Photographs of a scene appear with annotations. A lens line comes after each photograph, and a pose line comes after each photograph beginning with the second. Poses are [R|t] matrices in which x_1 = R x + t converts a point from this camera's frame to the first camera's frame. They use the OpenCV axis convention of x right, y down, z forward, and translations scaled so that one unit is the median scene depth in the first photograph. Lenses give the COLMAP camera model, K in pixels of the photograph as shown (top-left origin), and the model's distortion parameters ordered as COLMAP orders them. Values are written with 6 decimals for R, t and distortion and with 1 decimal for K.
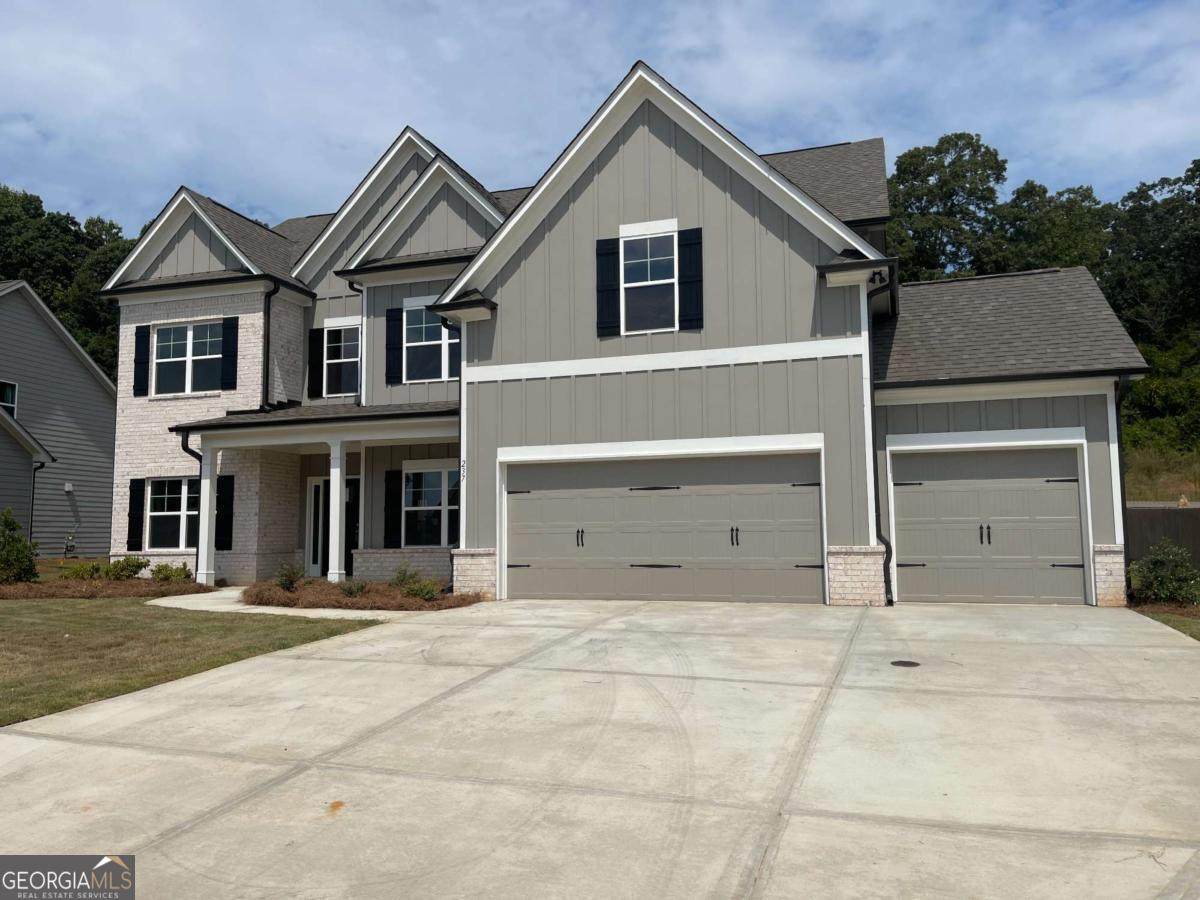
lens RADIAL K [[900.3, 0, 607.0], [0, 900.3, 445.5], [0, 0, 1]] dist [0.037312, -0.015146]
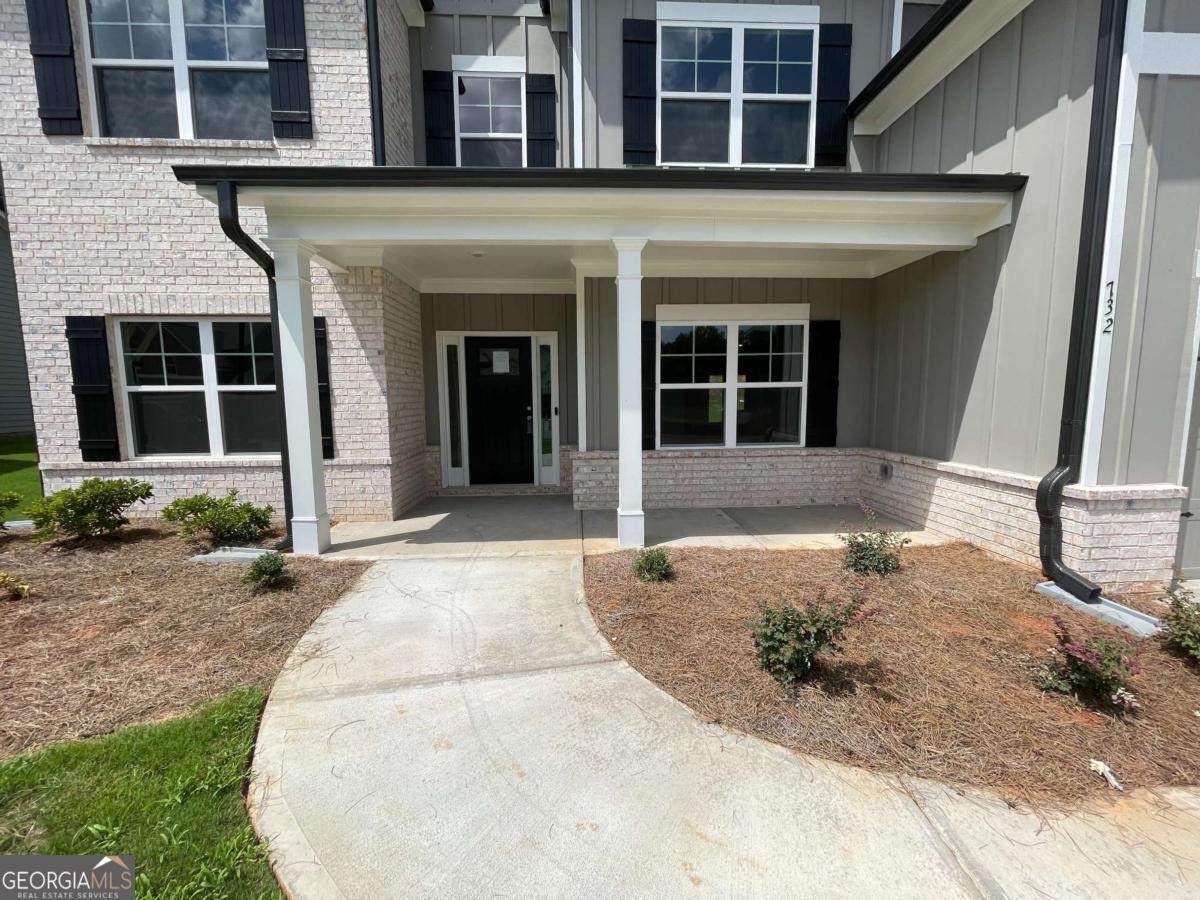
lens RADIAL K [[482.7, 0, 599.9], [0, 482.7, 446.5], [0, 0, 1]] dist [0.000532, -0.000876]
pose [[0.937081, -0.034790, 0.347374, -0.438453], [-0.037704, 0.979116, 0.199773, 0.053755], [-0.347070, -0.200301, 0.916200, 0.817271]]
